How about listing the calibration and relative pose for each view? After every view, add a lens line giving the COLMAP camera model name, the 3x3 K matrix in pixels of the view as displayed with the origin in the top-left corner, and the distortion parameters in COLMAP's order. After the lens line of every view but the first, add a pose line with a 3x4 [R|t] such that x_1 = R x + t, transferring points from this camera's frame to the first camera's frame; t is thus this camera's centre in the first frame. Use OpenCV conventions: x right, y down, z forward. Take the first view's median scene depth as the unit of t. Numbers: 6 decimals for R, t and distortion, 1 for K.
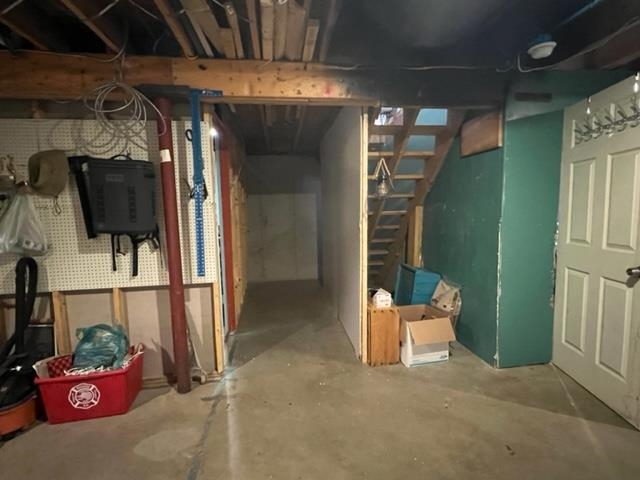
lens RADIAL K [[311.7, 0, 315.9], [0, 311.7, 242.1], [0, 0, 1]] dist [0.001070, 0.001522]
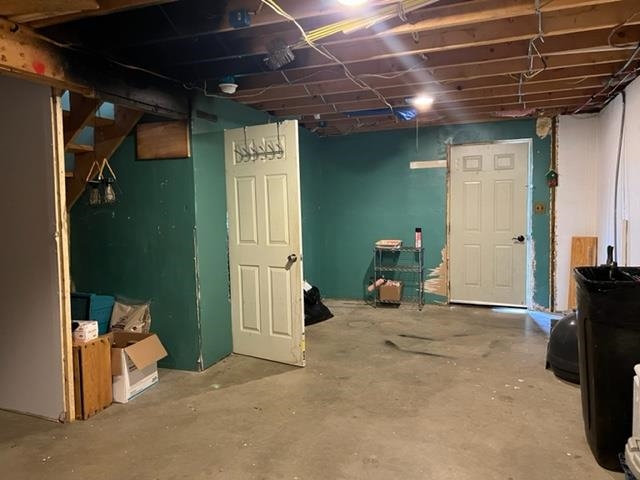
lens RADIAL K [[491.6, 0, 323.0], [0, 491.6, 238.2], [0, 0, 1]] dist [0.008256, -0.012065]
pose [[0.453854, -0.045903, 0.889893, -0.656472], [0.103198, 0.994660, -0.001325, 0.015228], [-0.885080, 0.092436, 0.456168, -0.127093]]
